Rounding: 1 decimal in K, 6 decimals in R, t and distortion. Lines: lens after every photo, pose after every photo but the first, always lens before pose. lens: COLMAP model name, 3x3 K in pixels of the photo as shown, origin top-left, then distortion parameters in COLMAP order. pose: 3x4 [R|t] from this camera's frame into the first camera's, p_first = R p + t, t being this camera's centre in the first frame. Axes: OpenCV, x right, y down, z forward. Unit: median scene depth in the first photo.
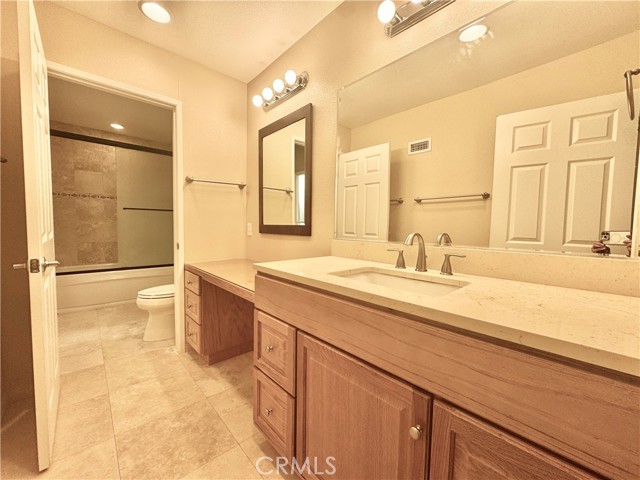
lens RADIAL K [[257.1, 0, 320.0], [0, 257.1, 240.7], [0, 0, 1]] dist [-0.008228, 0.001514]
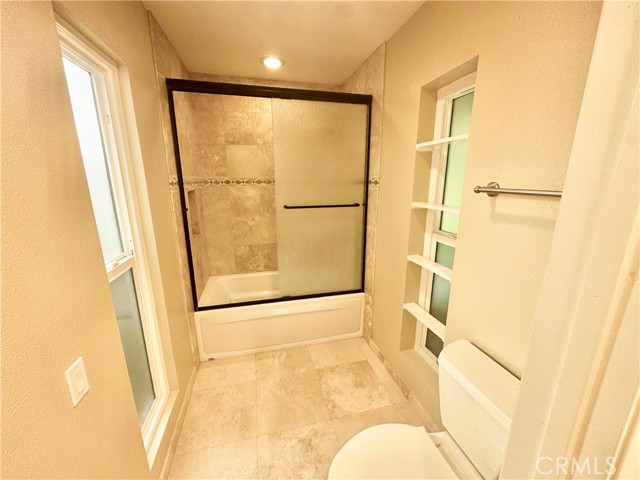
lens RADIAL K [[257.1, 0, 318.7], [0, 257.1, 240.9], [0, 0, 1]] dist [-0.008228, 0.001514]
pose [[0.877899, 0.085897, -0.471079, -0.372091], [-0.005918, 0.985650, 0.168695, -0.134833], [0.478810, -0.145310, 0.865810, 0.461393]]
